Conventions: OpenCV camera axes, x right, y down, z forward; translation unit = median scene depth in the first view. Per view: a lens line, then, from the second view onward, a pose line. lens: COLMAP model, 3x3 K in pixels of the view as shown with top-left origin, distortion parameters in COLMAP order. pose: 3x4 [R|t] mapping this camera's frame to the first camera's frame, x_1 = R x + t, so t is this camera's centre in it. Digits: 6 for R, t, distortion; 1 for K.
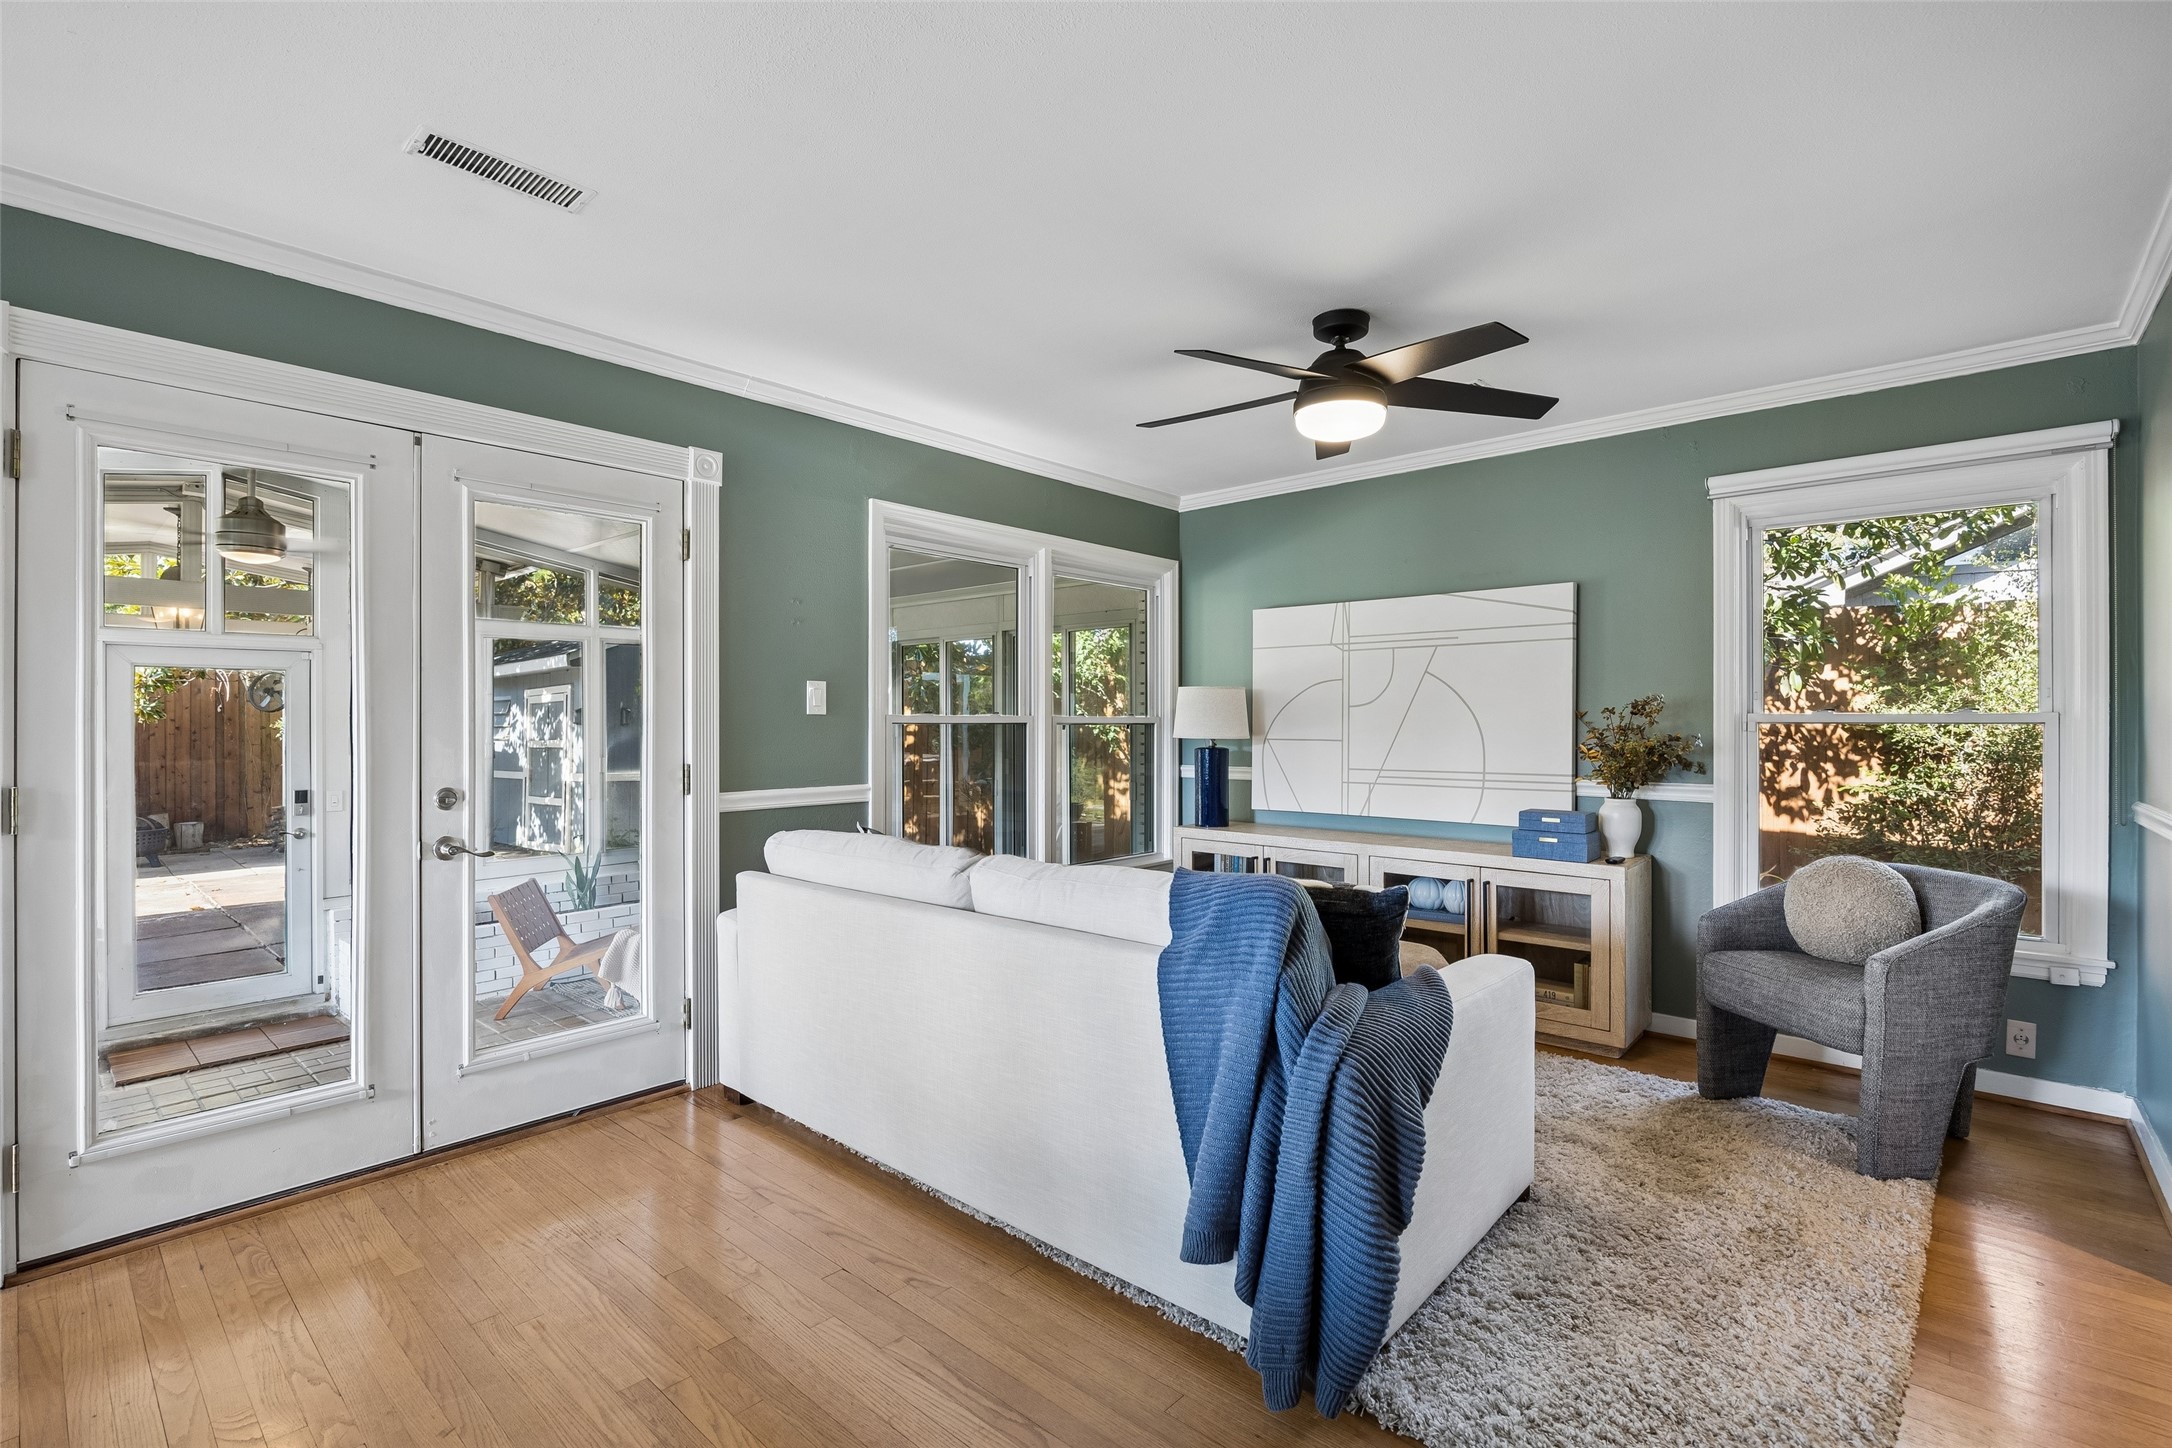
lens RADIAL K [[977.8, 0, 1092.4], [0, 977.8, 724.2], [0, 0, 1]] dist [-0.006360, -0.002062]
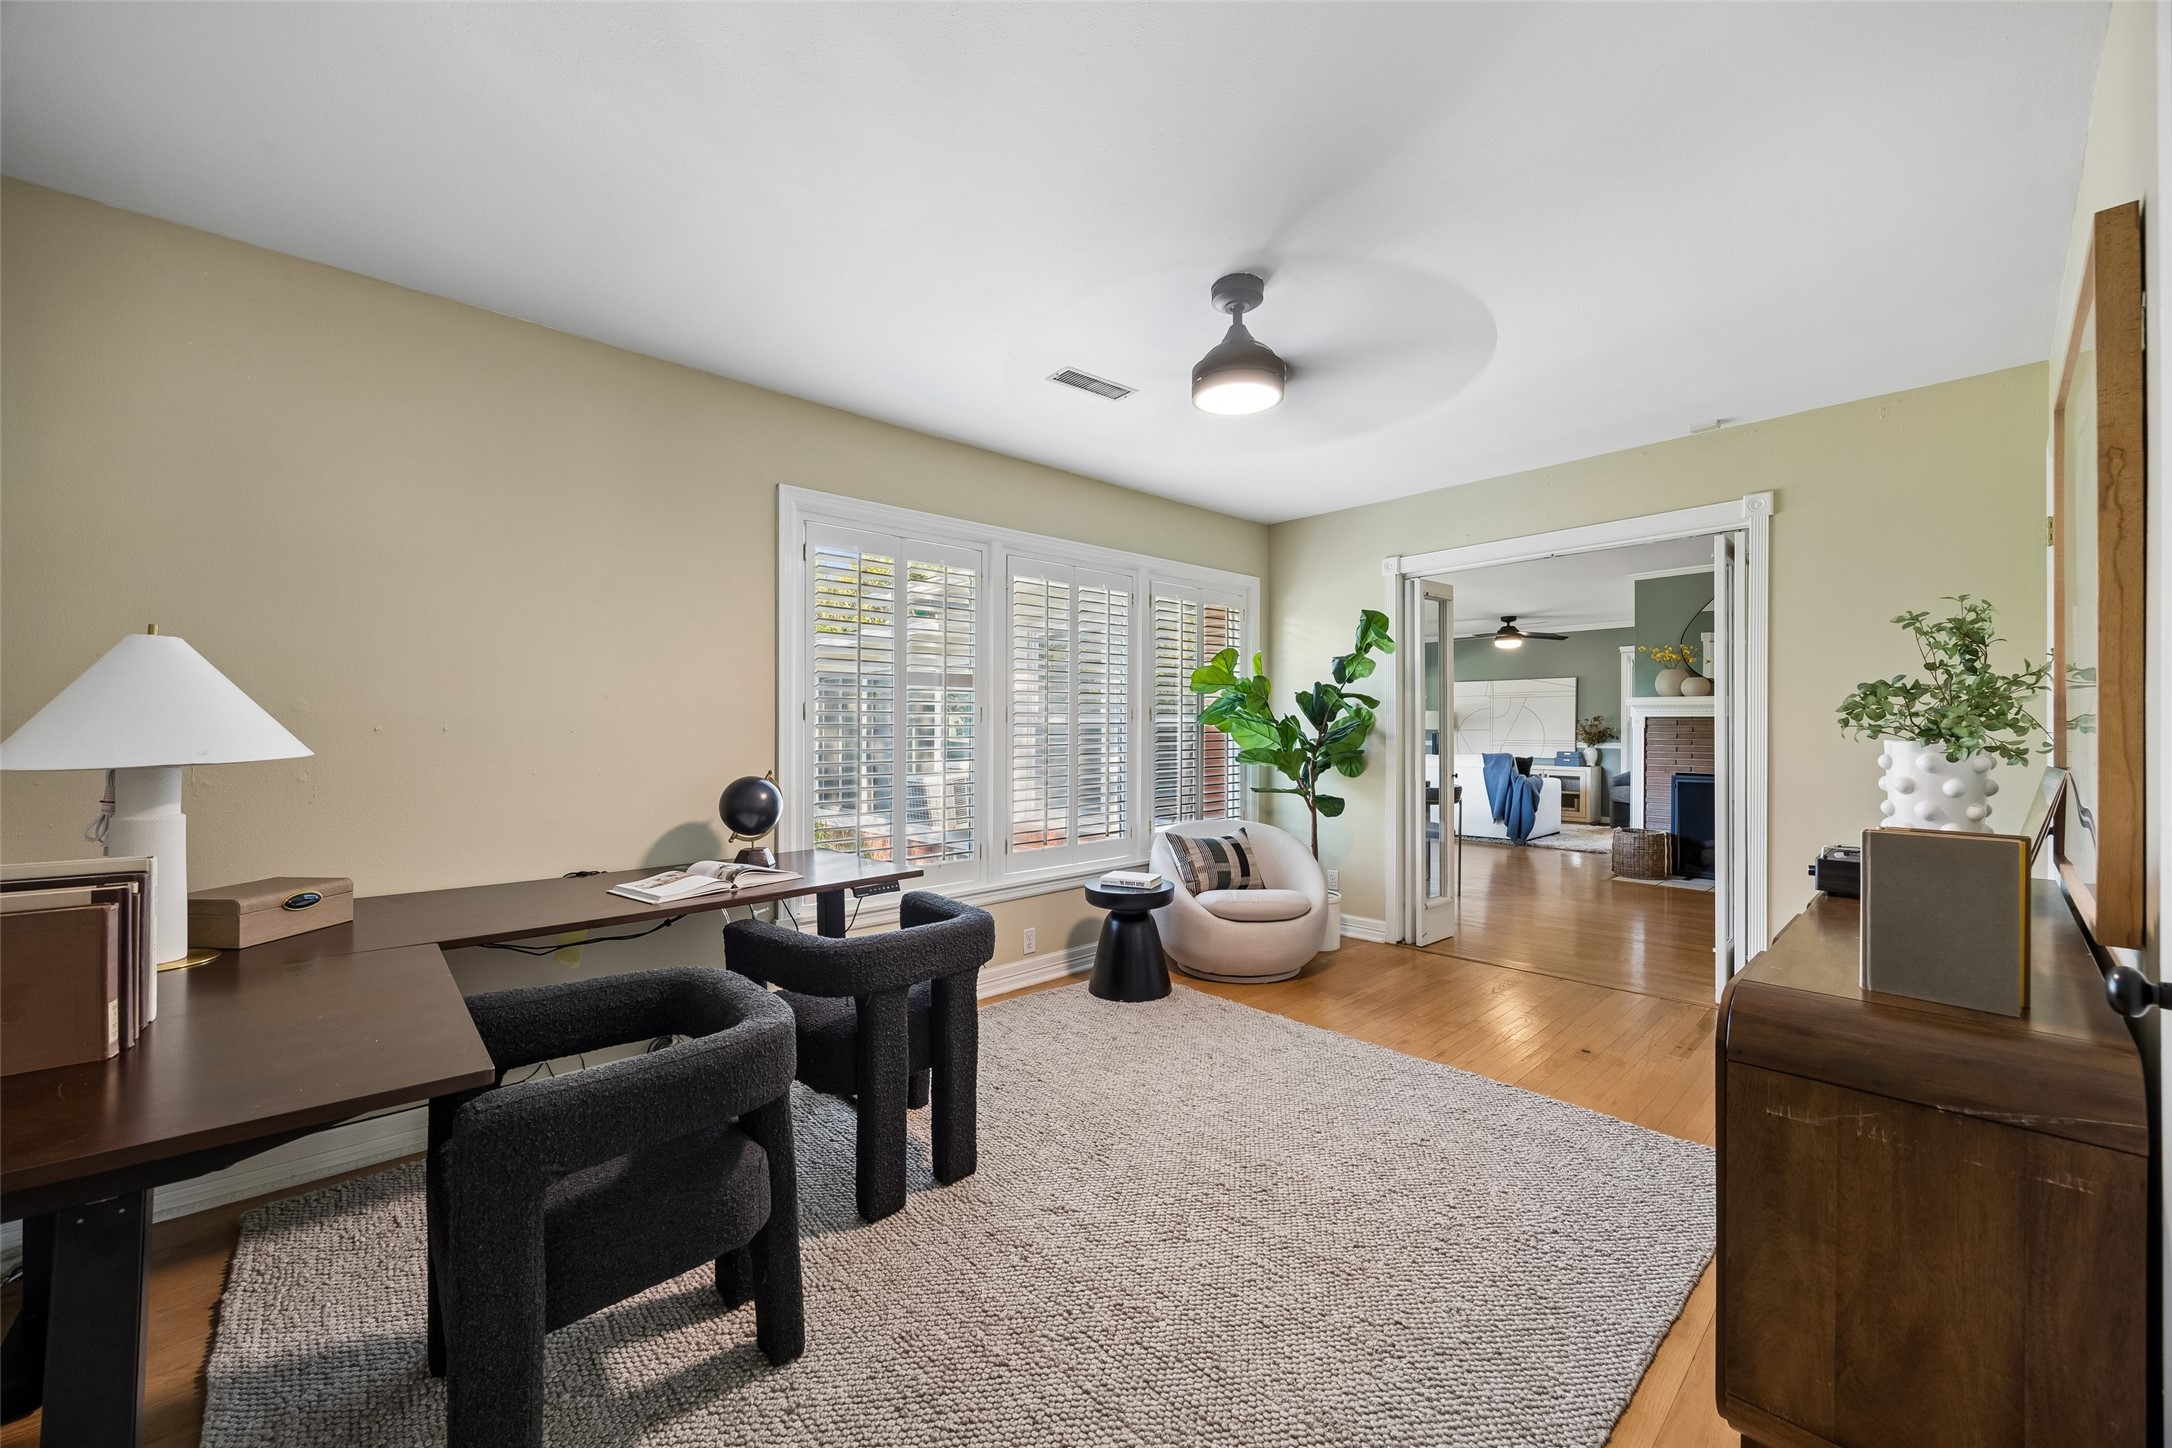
lens RADIAL K [[861.8, 0, 1077.4], [0, 861.8, 733.0], [0, 0, 1]] dist [0.005409, -0.000937]
pose [[0.995876, 0.002345, -0.090698, -0.820065], [-0.001887, 0.999985, 0.005129, 0.017134], [0.090708, -0.004937, 0.995865, -1.843761]]
